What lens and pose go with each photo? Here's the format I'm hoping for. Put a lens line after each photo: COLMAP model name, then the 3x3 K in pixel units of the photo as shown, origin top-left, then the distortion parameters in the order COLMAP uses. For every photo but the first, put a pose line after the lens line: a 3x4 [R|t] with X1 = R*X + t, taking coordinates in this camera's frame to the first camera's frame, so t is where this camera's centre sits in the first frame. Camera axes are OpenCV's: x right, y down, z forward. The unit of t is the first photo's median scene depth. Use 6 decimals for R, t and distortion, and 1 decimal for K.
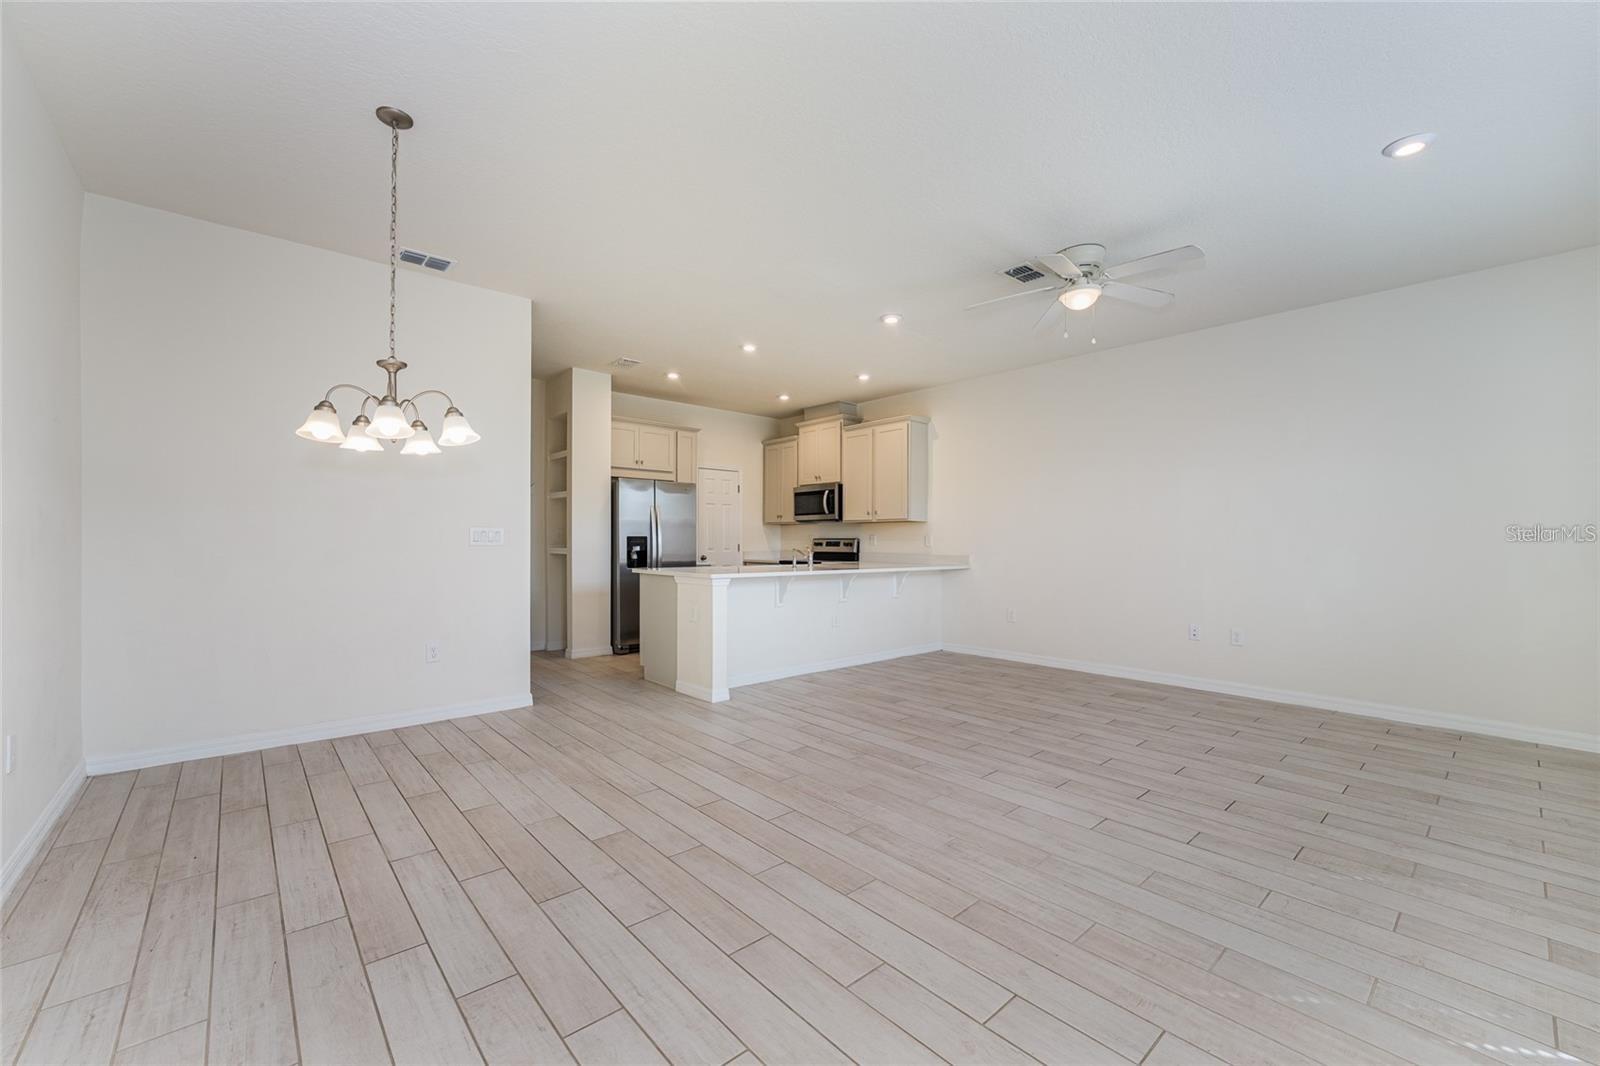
lens RADIAL K [[643.8, 0, 800.7], [0, 643.8, 537.9], [0, 0, 1]] dist [-0.001144, -0.000012]
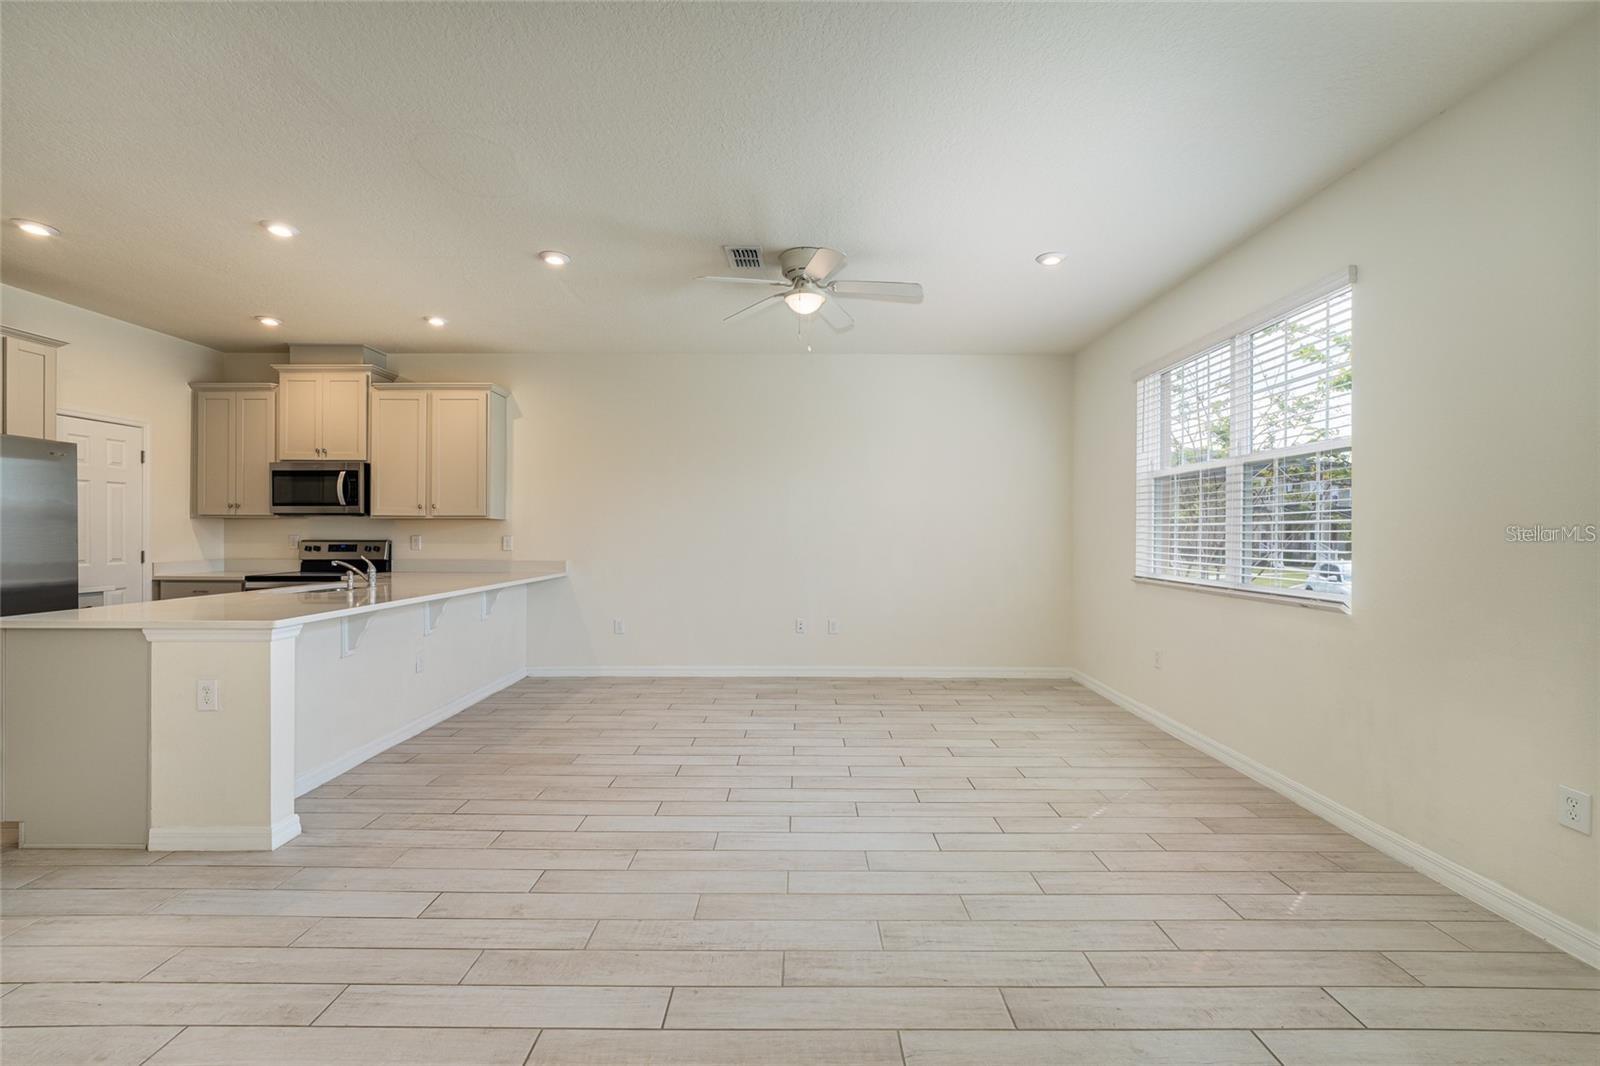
lens RADIAL K [[647.4, 0, 802.9], [0, 647.4, 532.9], [0, 0, 1]] dist [-0.008973, 0.000176]
pose [[0.662440, -0.002521, 0.749111, -0.163036], [-0.004465, 0.999963, 0.007313, -0.016384], [-0.749102, -0.008189, 0.662404, 0.189284]]
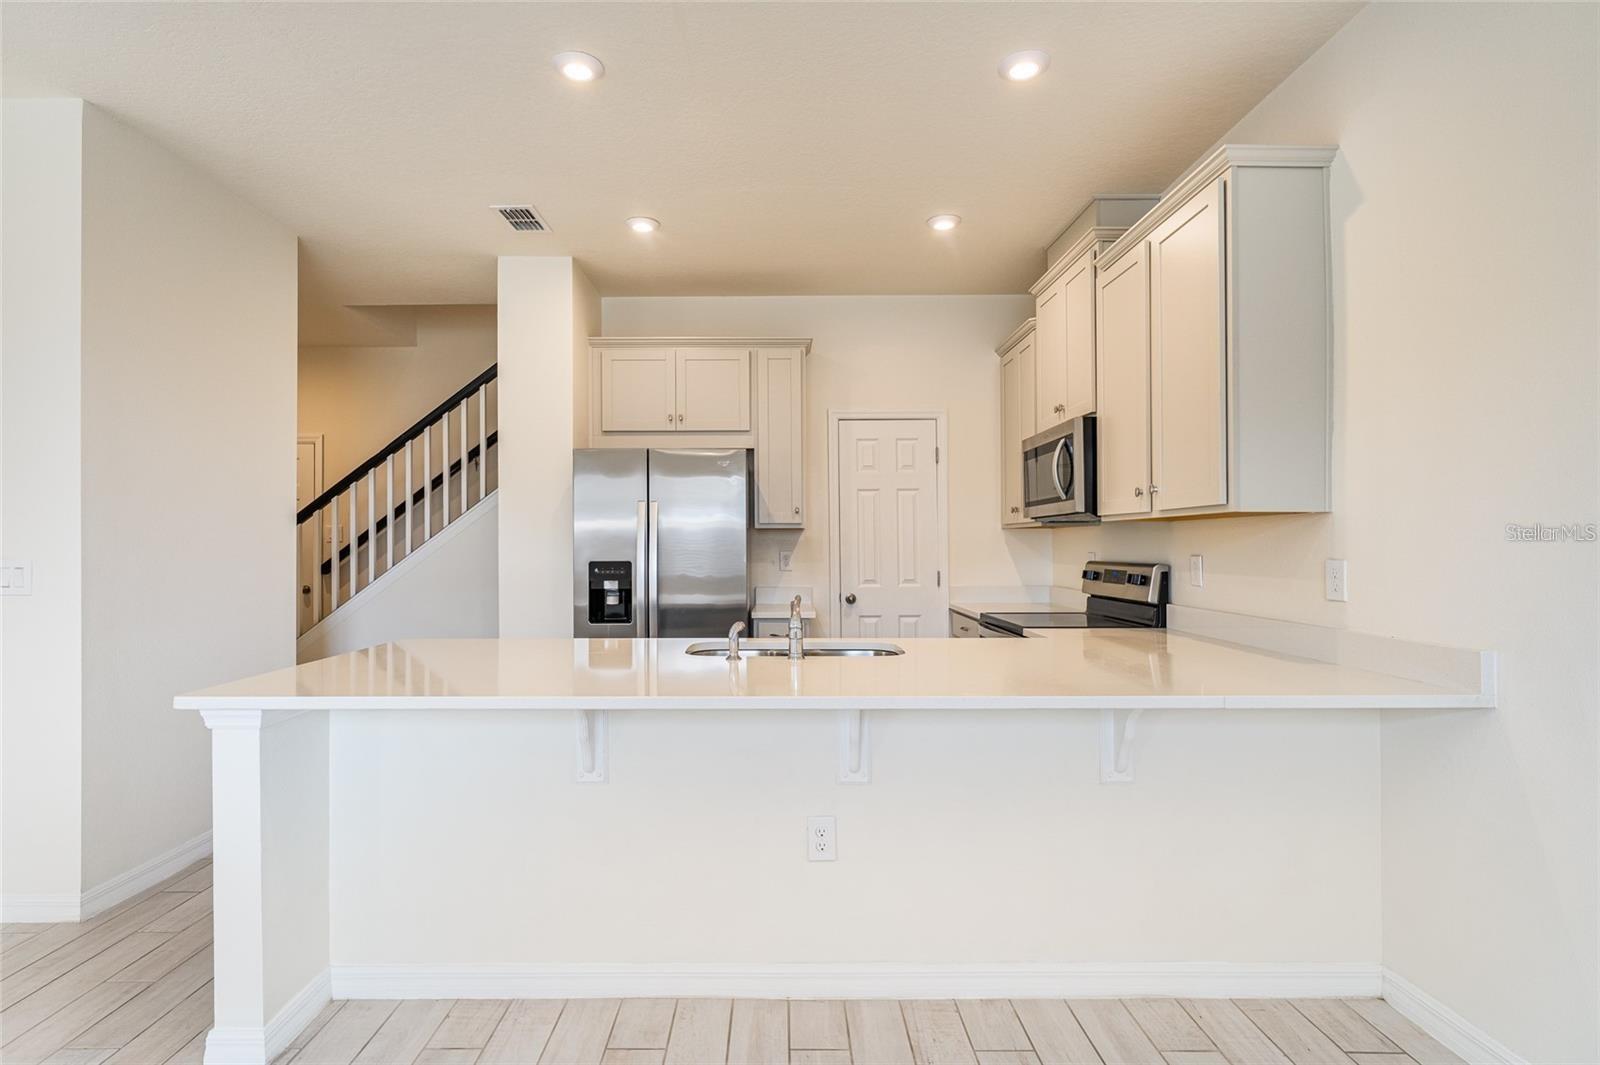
lens RADIAL K [[790.2, 0, 777.2], [0, 790.2, 533.1], [0, 0, 1]] dist [-0.001724, -0.000430]
pose [[0.743913, -0.016107, -0.668082, 0.247797], [0.008304, 0.999855, -0.014859, -0.013047], [0.668224, 0.005506, 0.743939, 0.584797]]
